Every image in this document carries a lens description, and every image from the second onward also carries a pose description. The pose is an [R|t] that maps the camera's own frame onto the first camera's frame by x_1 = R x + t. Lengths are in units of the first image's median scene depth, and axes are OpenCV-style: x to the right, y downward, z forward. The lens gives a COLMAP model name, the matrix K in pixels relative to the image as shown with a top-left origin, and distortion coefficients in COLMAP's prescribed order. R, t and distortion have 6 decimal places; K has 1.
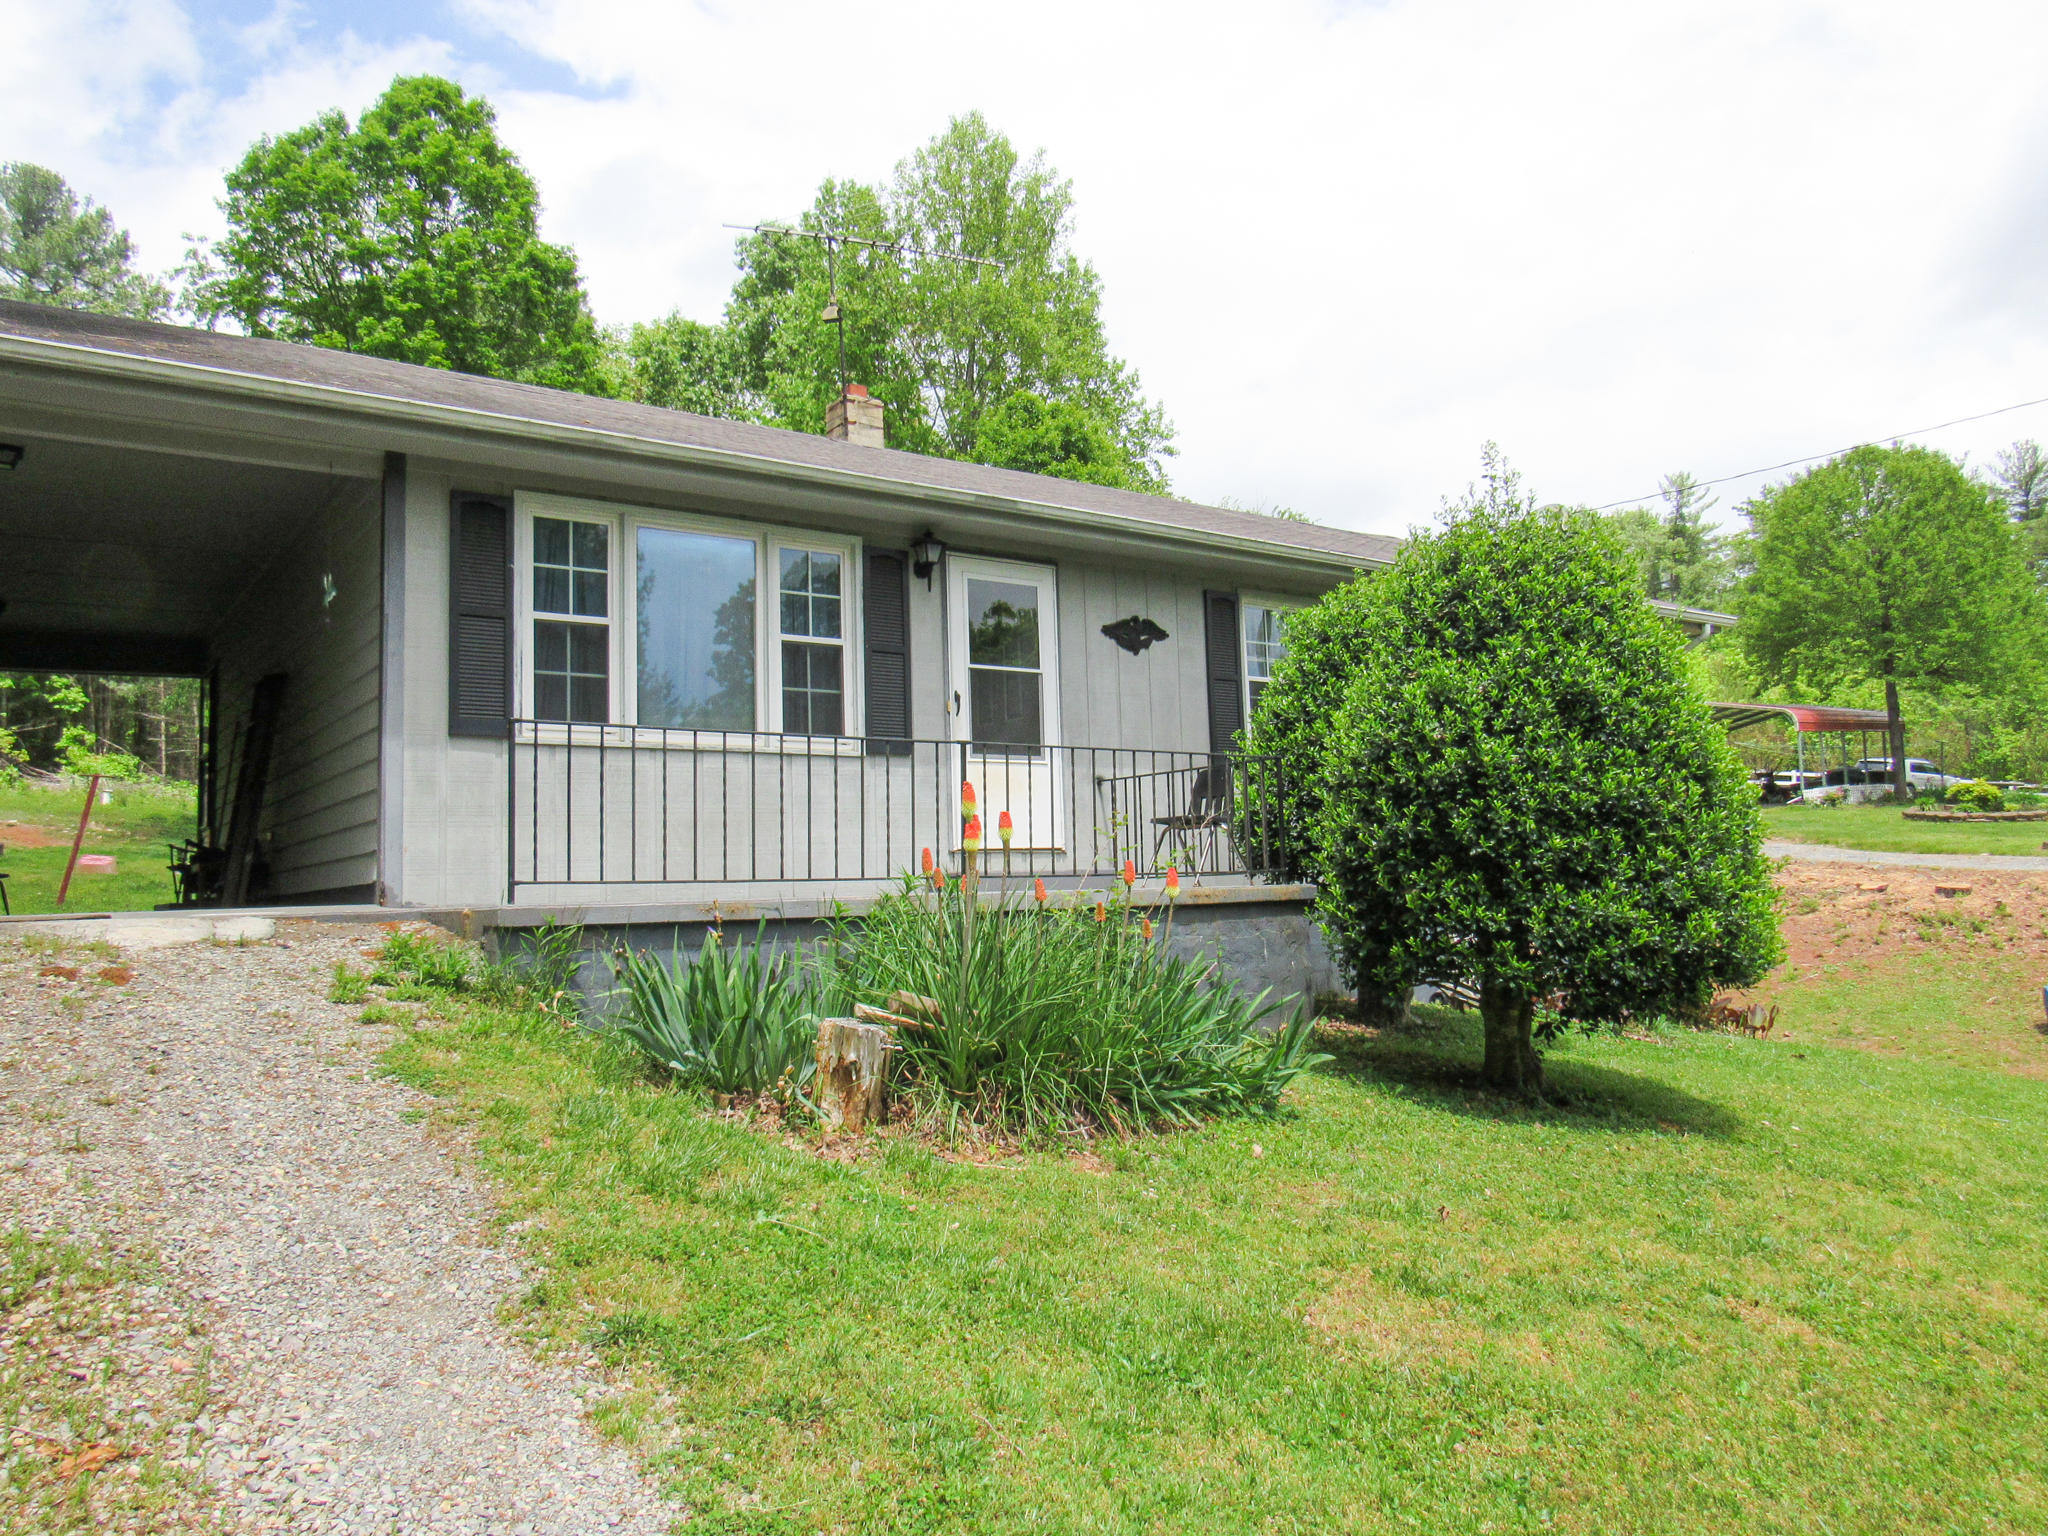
lens RADIAL K [[1468.1, 0, 1019.9], [0, 1468.1, 766.8], [0, 0, 1]] dist [-0.026155, 0.006564]
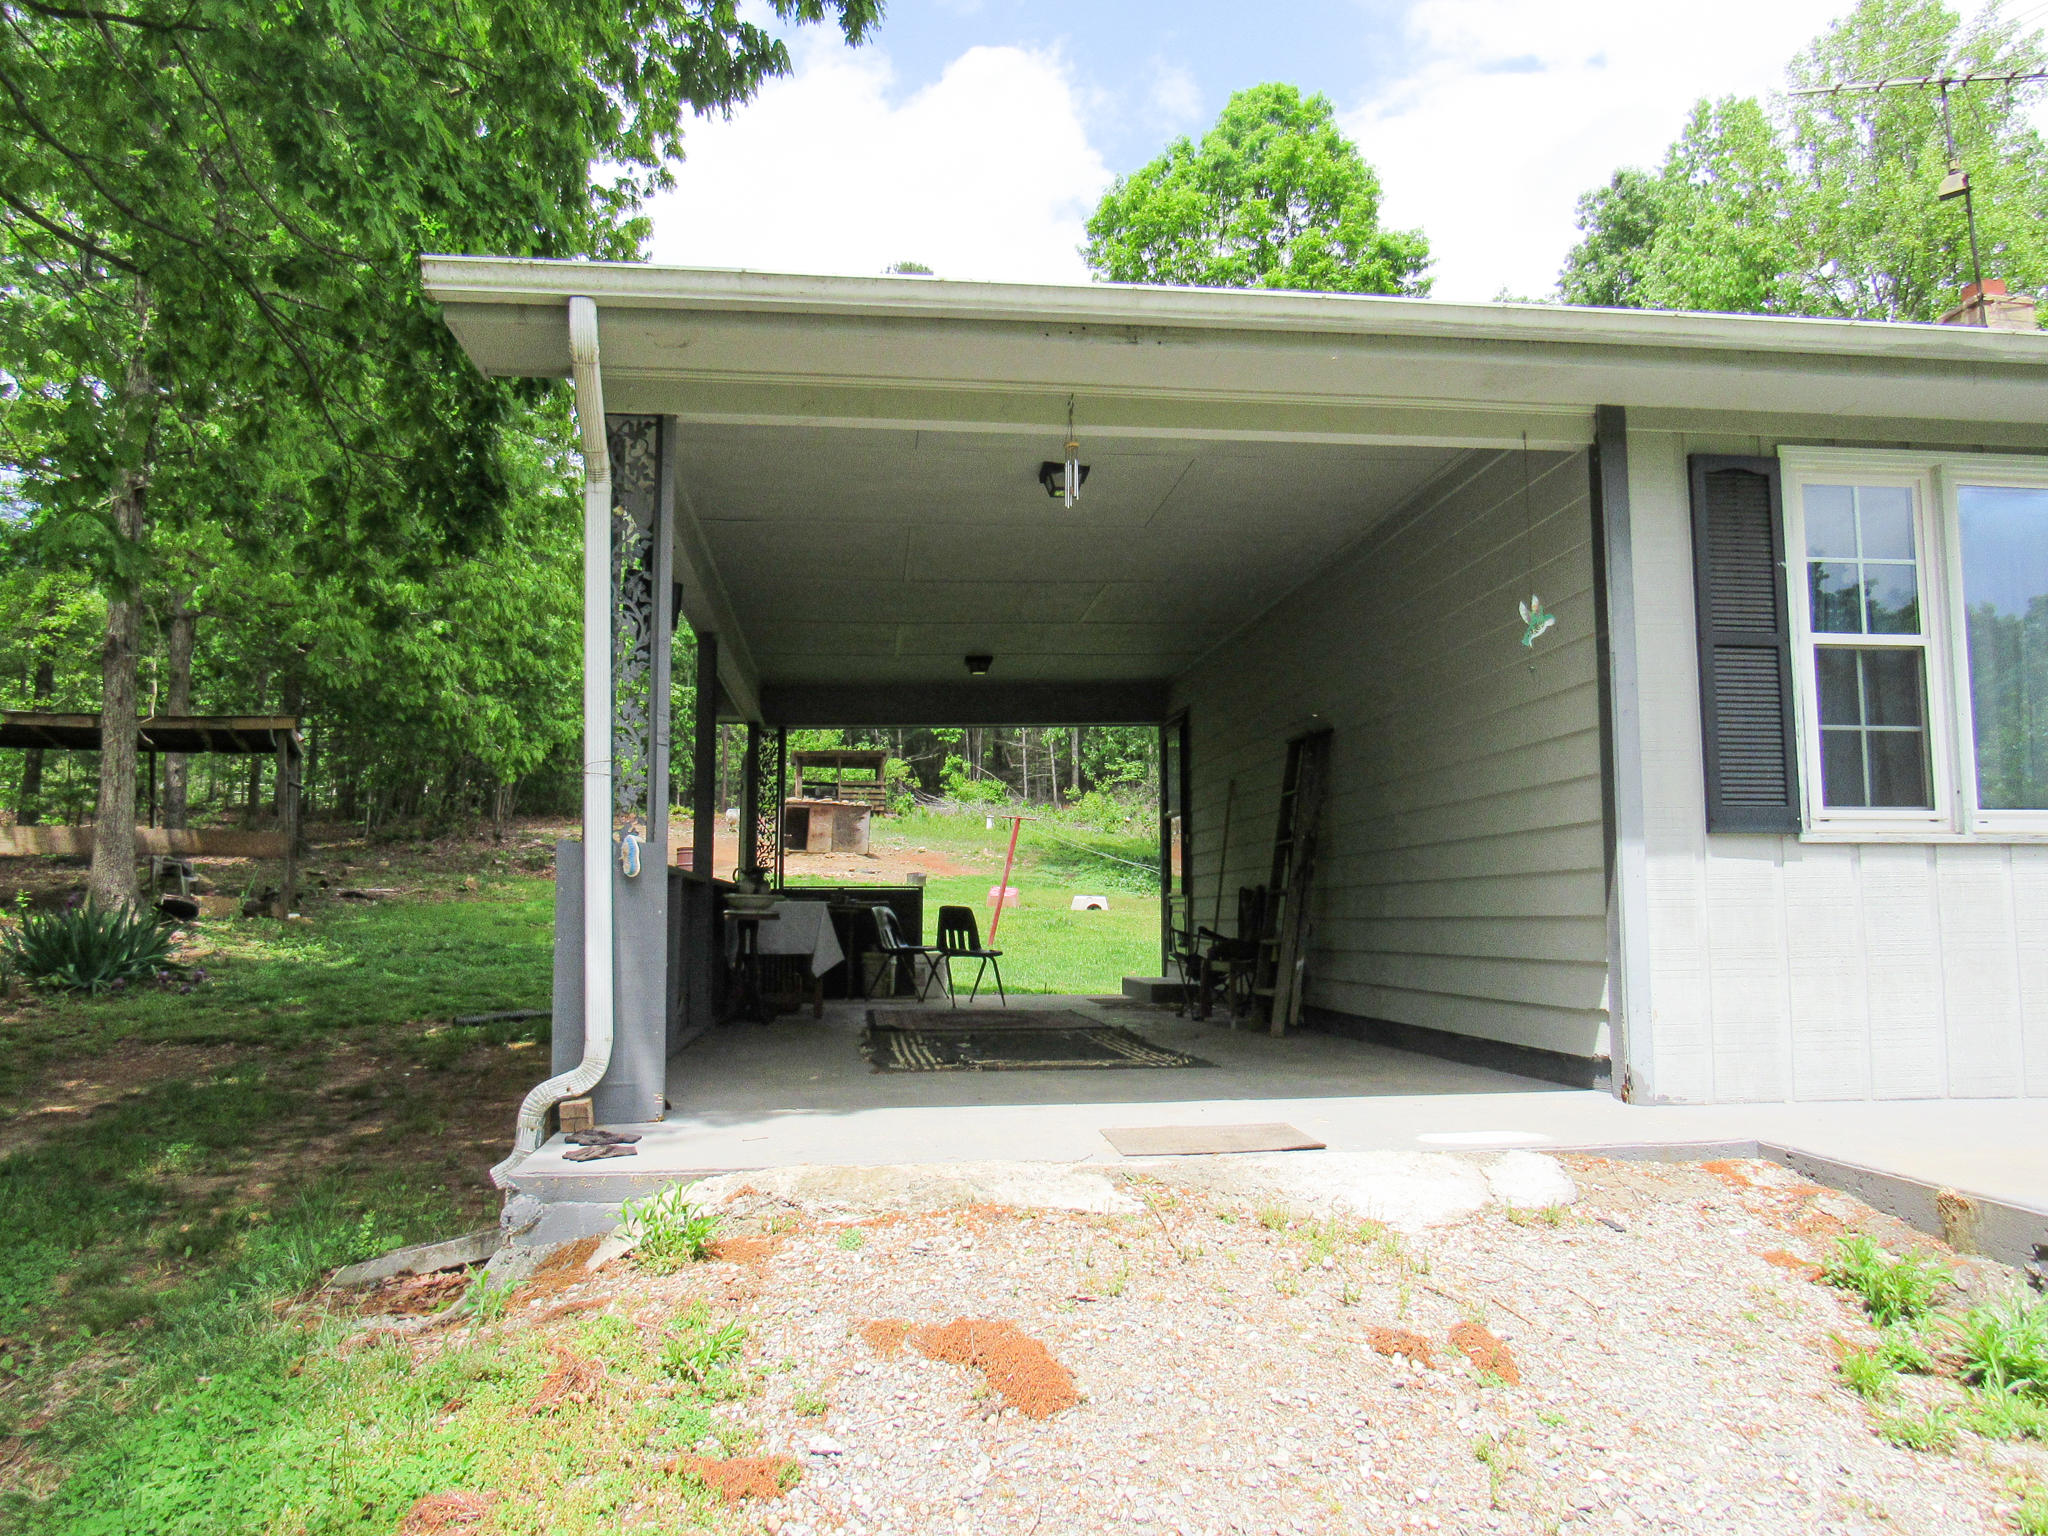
lens RADIAL K [[1468.1, 0, 1019.9], [0, 1468.1, 766.8], [0, 0, 1]] dist [-0.026155, 0.006564]
pose [[0.869985, -0.021963, -0.492588, -0.087198], [0.020139, 0.999757, -0.009009, -0.013271], [0.492666, -0.002082, 0.870216, 0.075107]]
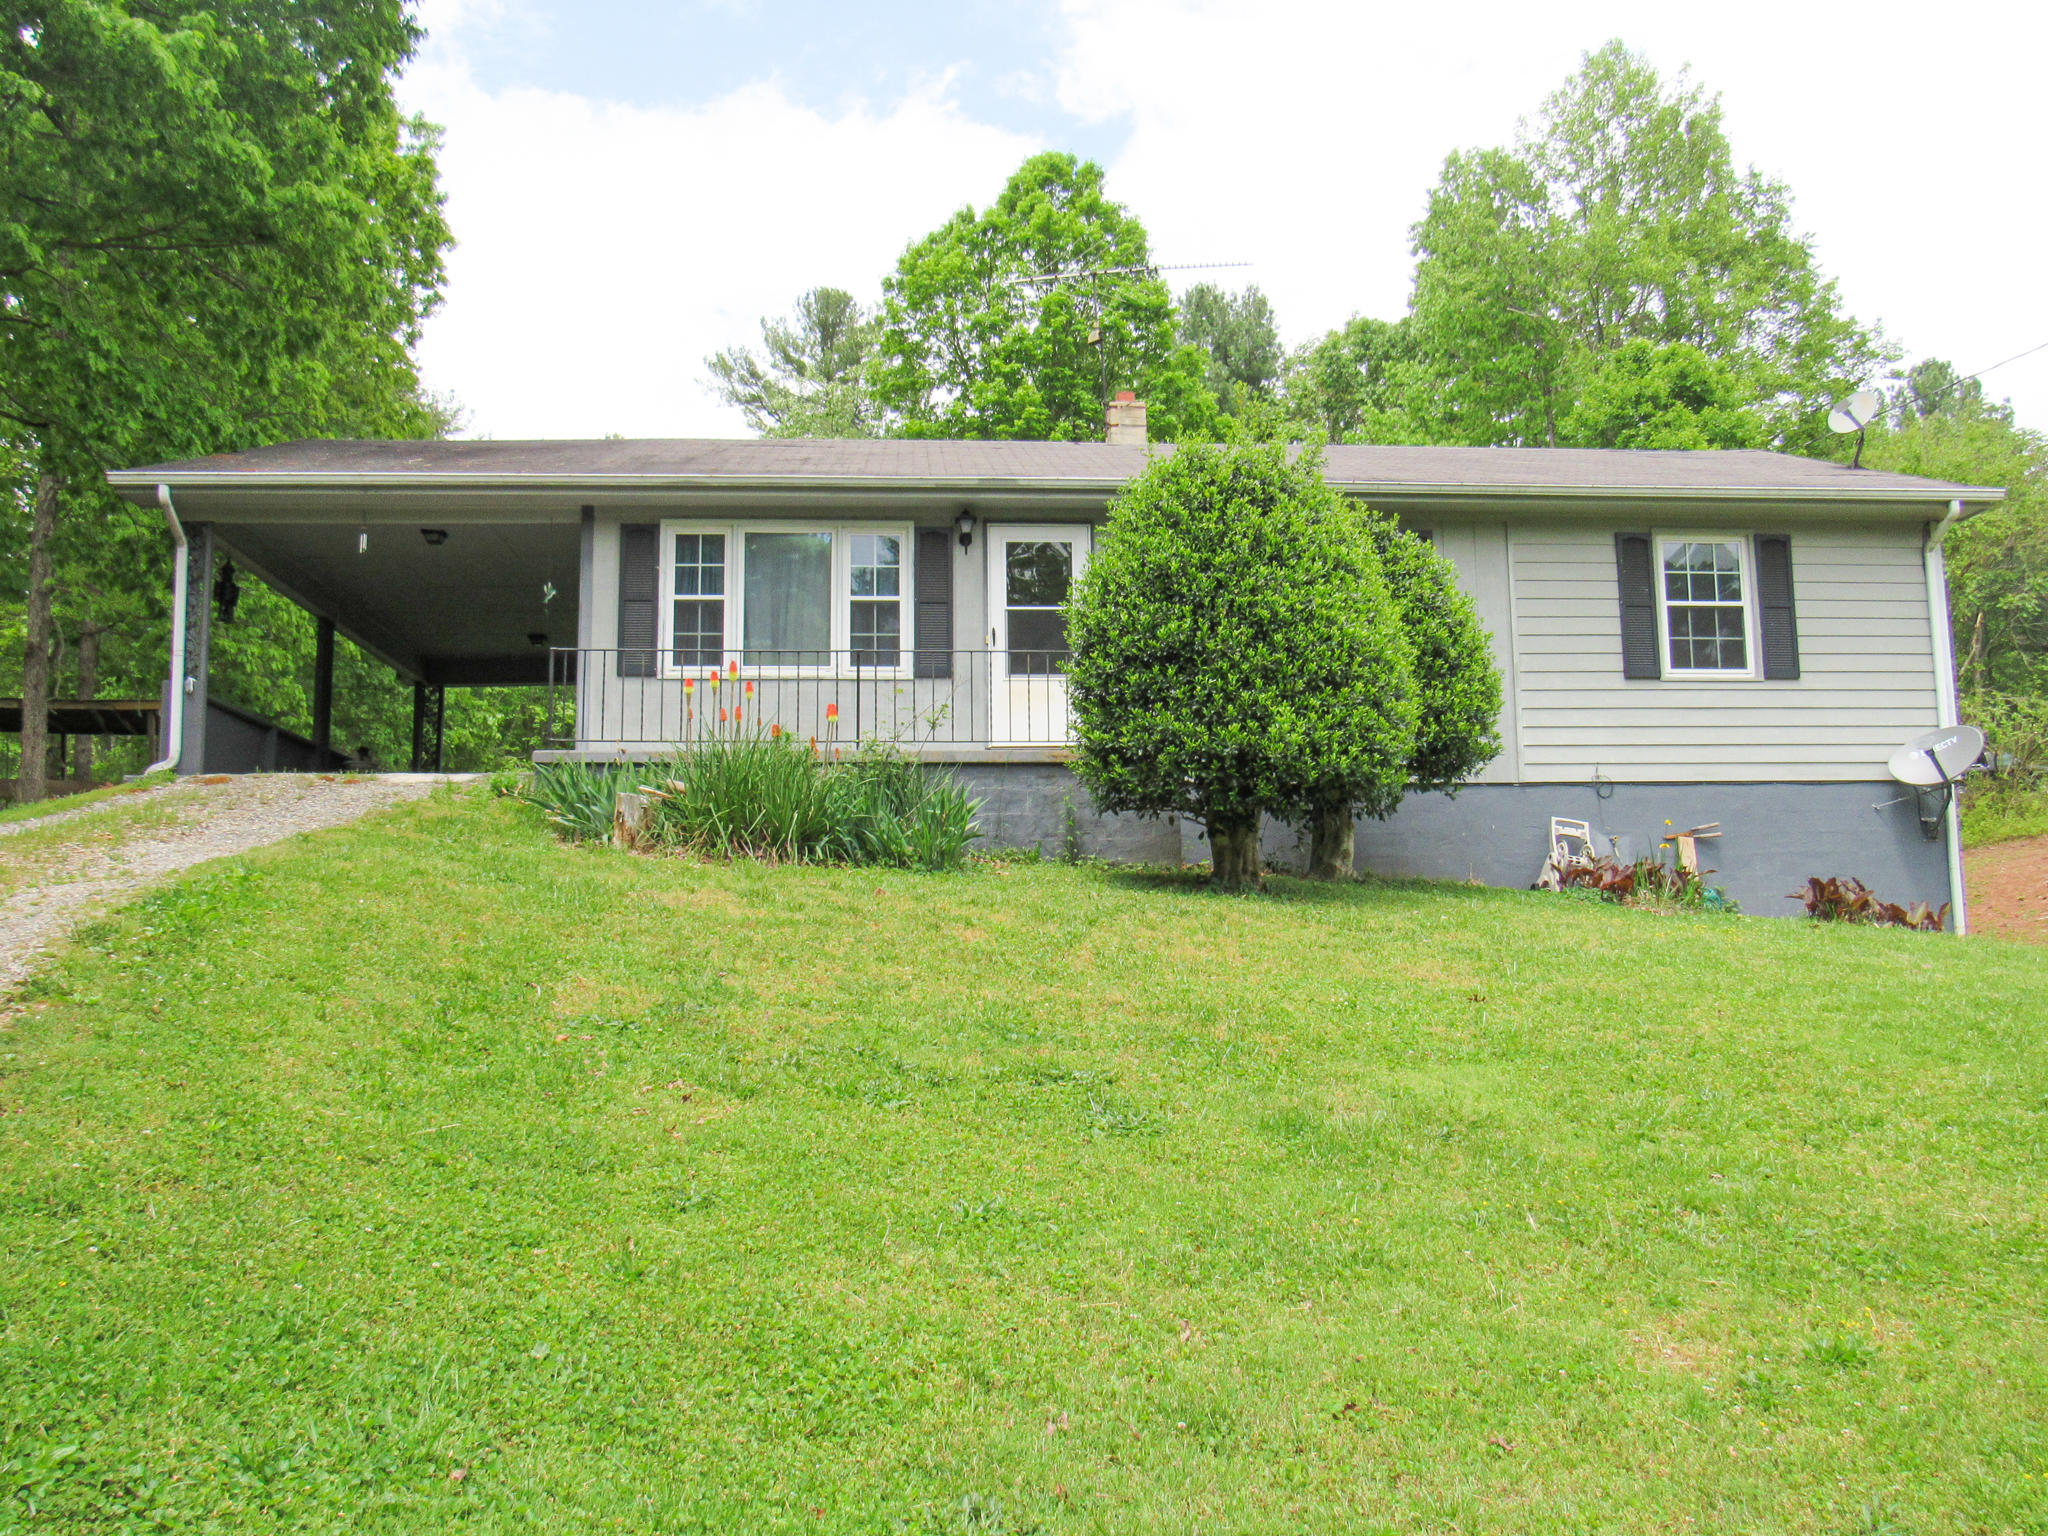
lens RADIAL K [[1698.6, 0, 1024.0], [0, 1698.6, 768.0], [0, 0, 1]] dist [-0.033771, -0.005577]
pose [[0.849656, -0.050288, -0.524933, 0.249626], [0.032951, 0.998560, -0.042325, 0.045115], [0.526306, 0.018664, 0.850090, -0.090091]]
